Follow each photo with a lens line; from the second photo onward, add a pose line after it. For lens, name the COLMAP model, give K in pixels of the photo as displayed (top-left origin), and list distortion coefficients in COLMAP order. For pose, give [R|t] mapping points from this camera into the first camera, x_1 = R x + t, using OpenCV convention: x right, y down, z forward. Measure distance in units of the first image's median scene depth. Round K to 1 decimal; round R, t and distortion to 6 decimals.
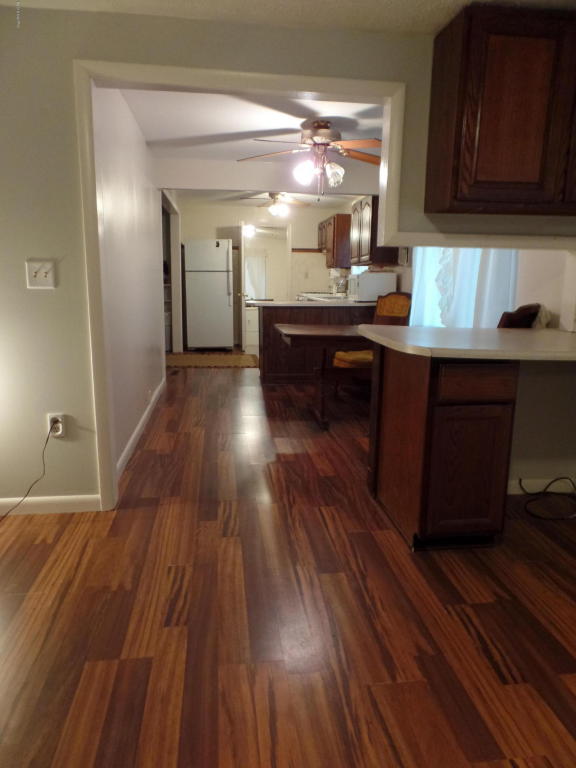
lens RADIAL K [[524.0, 0, 288.0], [0, 524.0, 384.0], [0, 0, 1]] dist [0.000549, 0.004412]
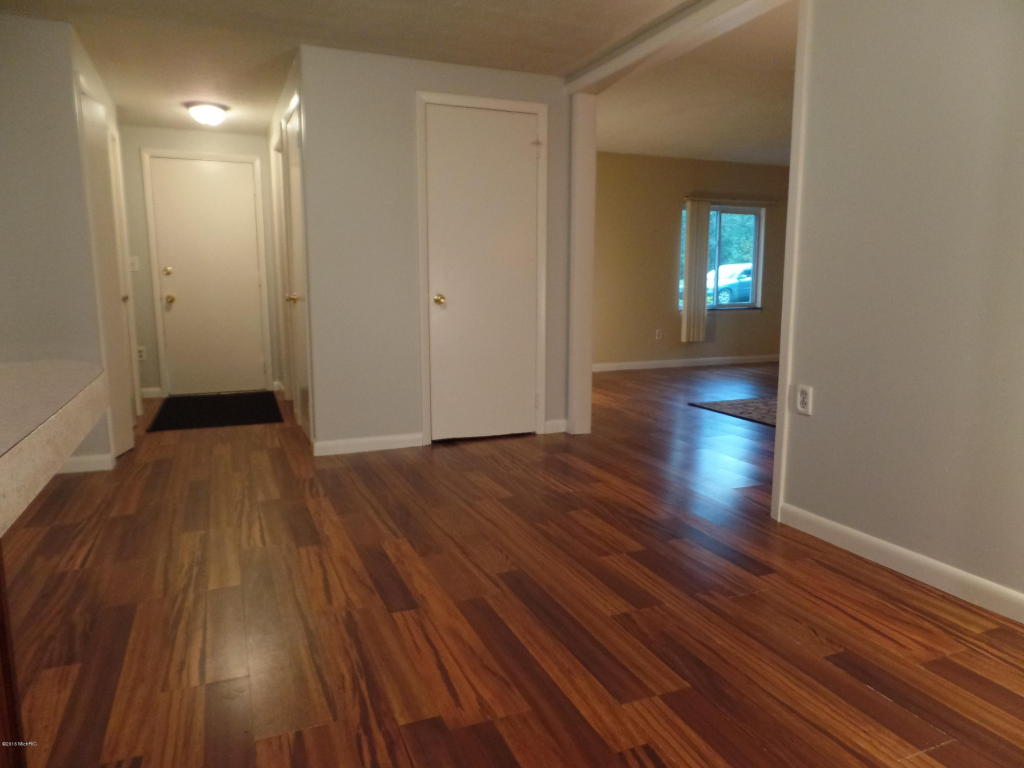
lens RADIAL K [[704.6, 0, 512.0], [0, 704.6, 384.0], [0, 0, 1]] dist [0.002906, -0.001586]
pose [[-0.964829, 0.030464, -0.261106, 0.035217], [-0.060414, 0.940979, 0.333028, -0.059190], [0.255841, 0.337090, -0.906044, 0.411922]]
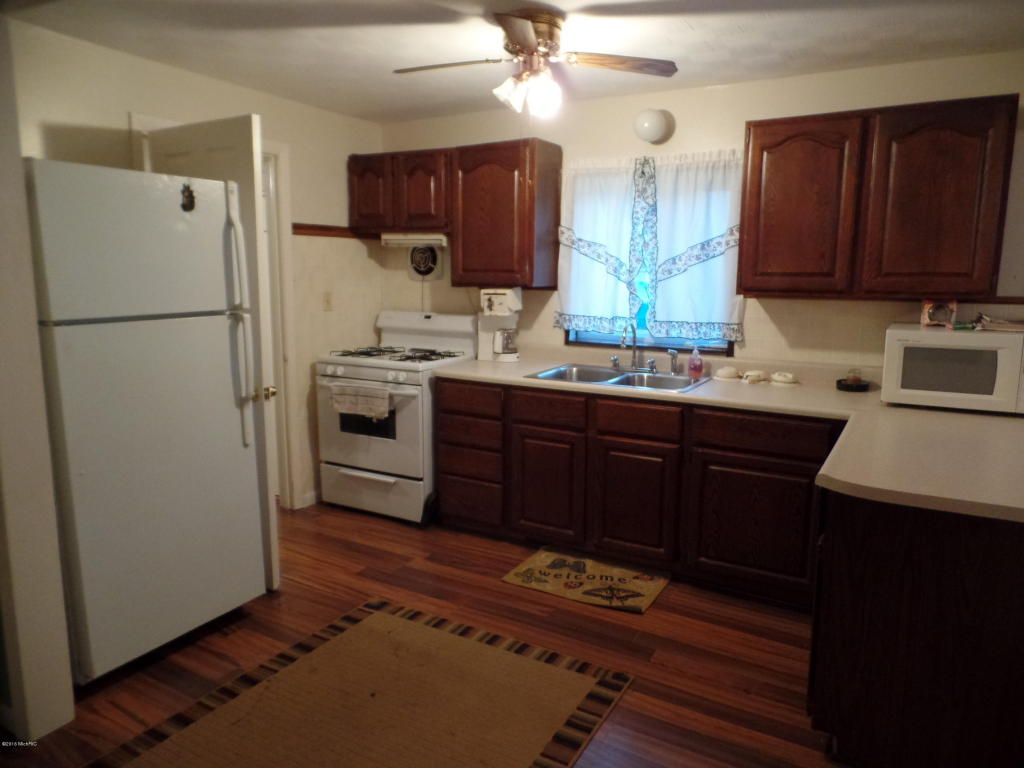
lens RADIAL K [[698.7, 0, 512.0], [0, 698.7, 384.0], [0, 0, 1]] dist [0.000549, 0.004412]
pose [[0.602156, -0.134304, 0.787001, -0.348957], [0.150840, 0.987134, 0.053045, -0.208996], [-0.784000, 0.086769, 0.614667, 0.815484]]
